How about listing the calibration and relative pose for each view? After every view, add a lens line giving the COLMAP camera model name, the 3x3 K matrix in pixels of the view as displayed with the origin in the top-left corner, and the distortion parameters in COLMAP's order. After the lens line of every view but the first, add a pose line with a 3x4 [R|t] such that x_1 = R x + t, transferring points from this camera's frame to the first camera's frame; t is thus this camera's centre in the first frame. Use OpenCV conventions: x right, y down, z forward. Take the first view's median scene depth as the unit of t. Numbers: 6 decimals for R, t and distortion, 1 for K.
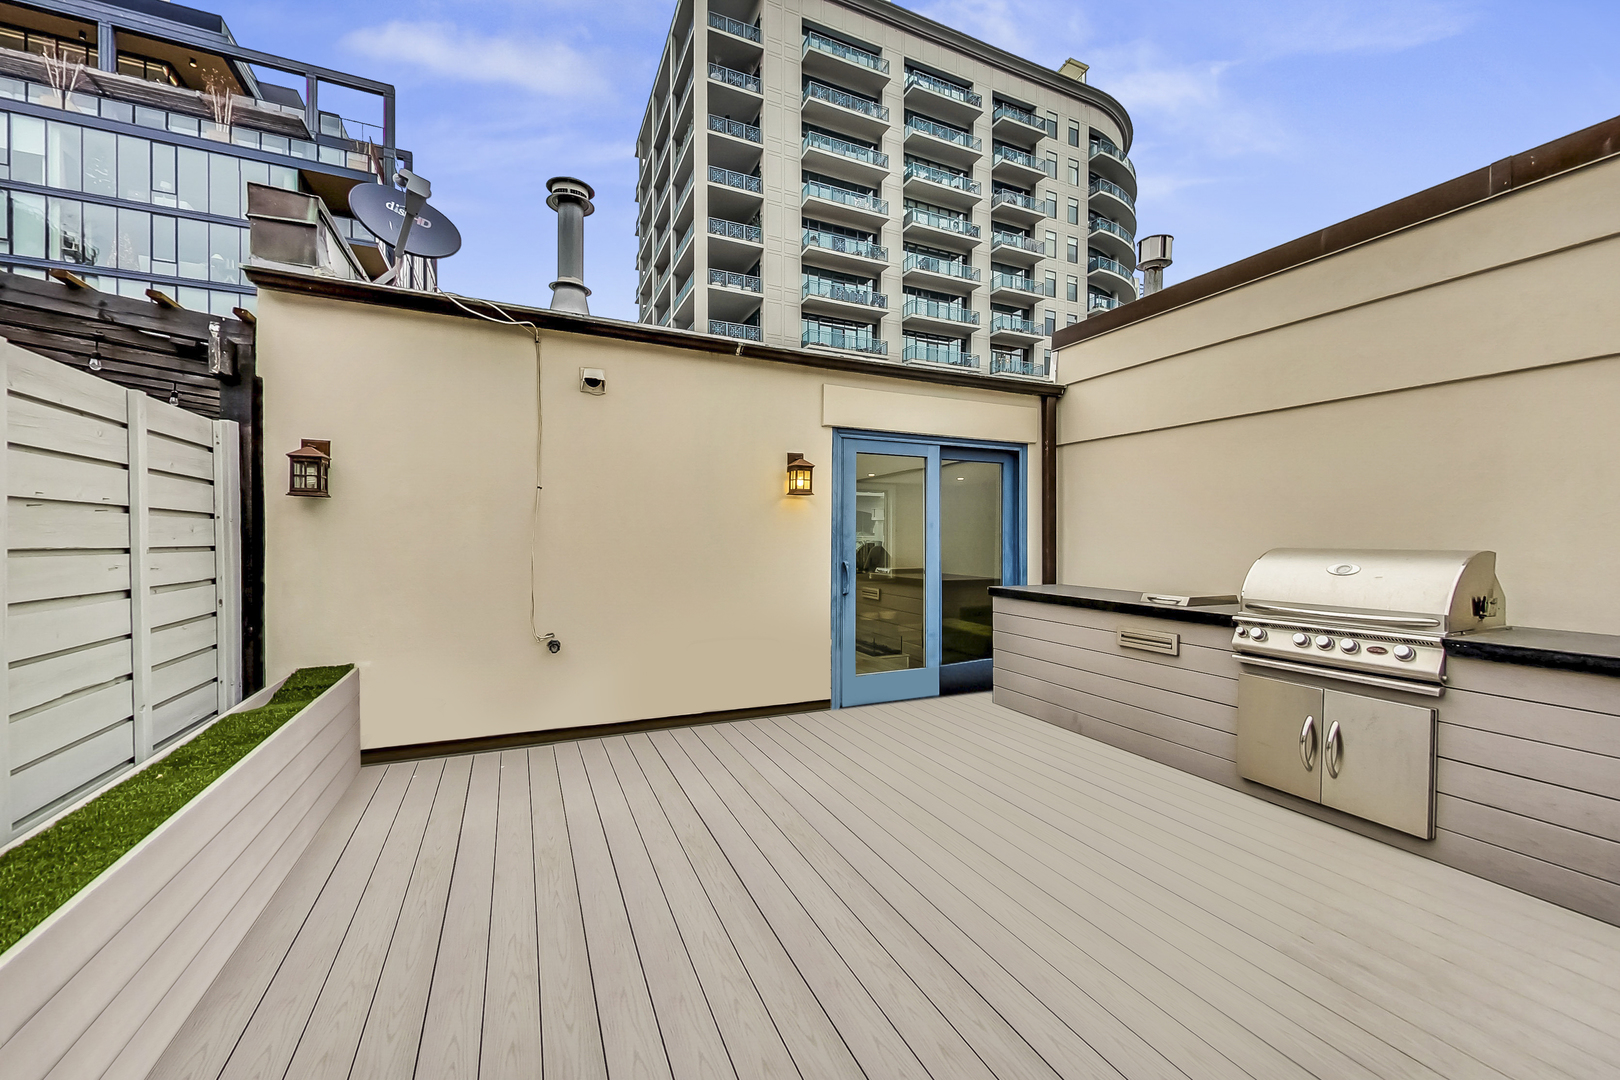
lens RADIAL K [[628.5, 0, 810.0], [0, 628.5, 540.0], [0, 0, 1]] dist [0.000801, 0.000015]
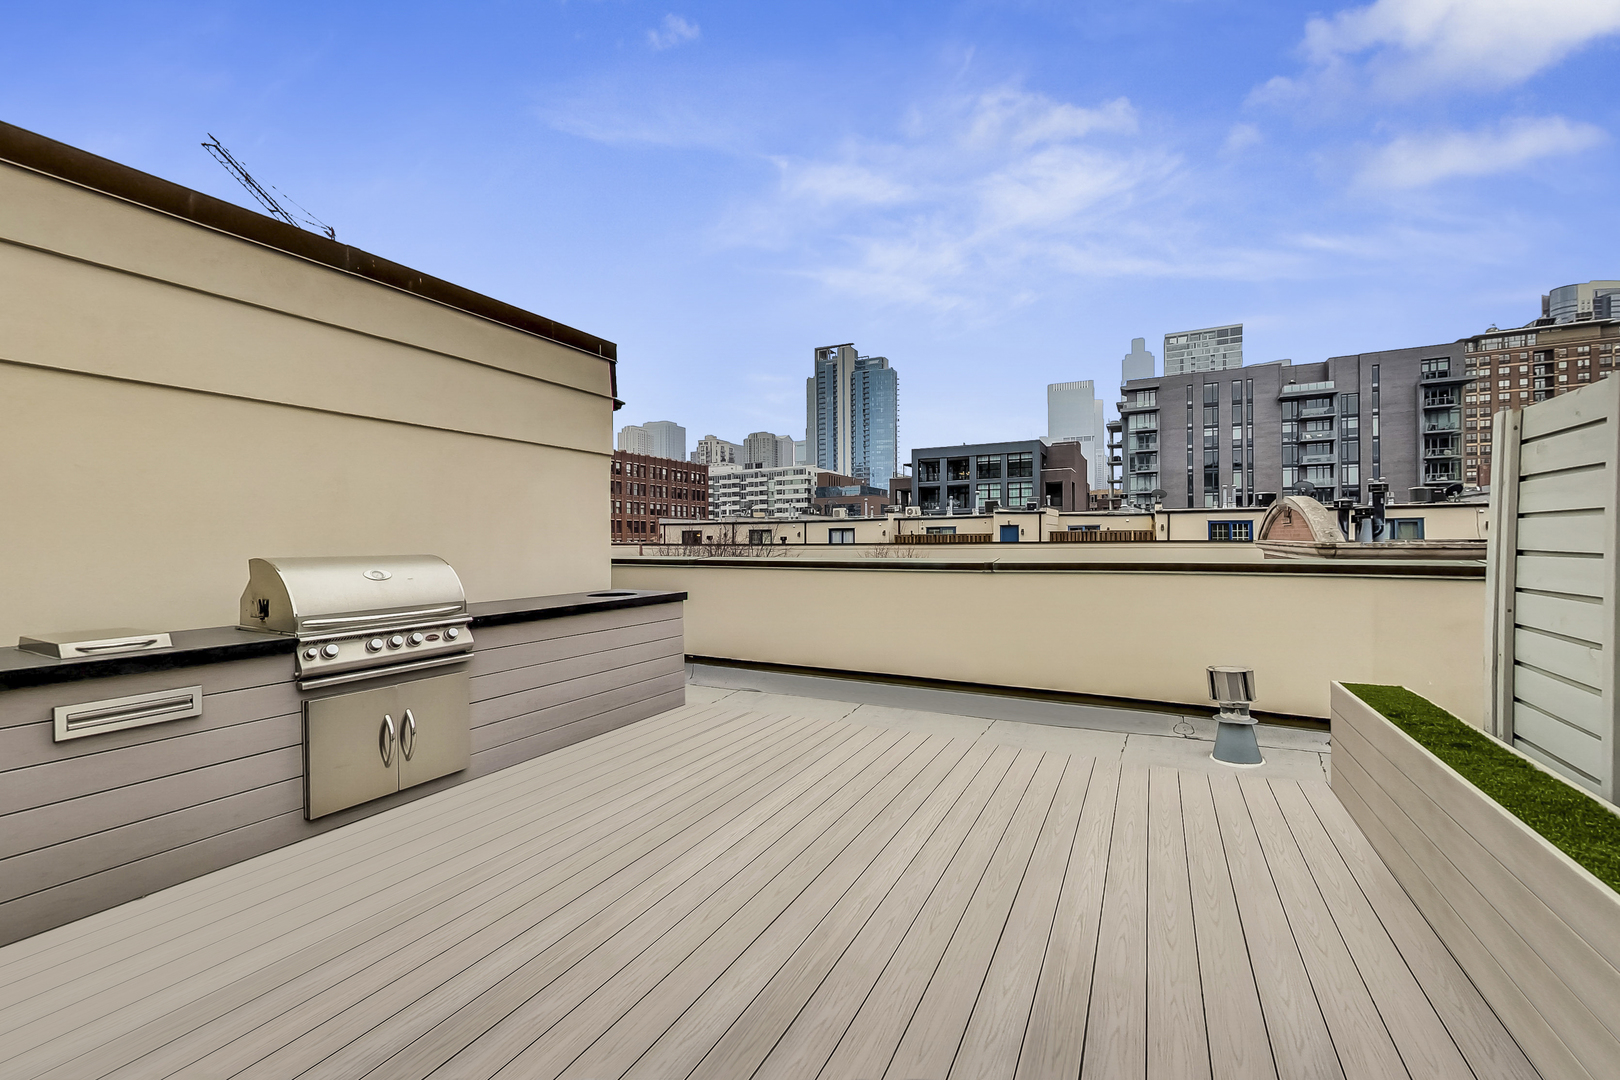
lens RADIAL K [[628.5, 0, 810.0], [0, 628.5, 540.0], [0, 0, 1]] dist [0.000801, 0.000015]
pose [[-0.605481, 0.002941, 0.795855, -0.472070], [0.005828, 0.999983, 0.000739, -0.010207], [-0.795839, 0.005085, -0.605487, 1.063366]]
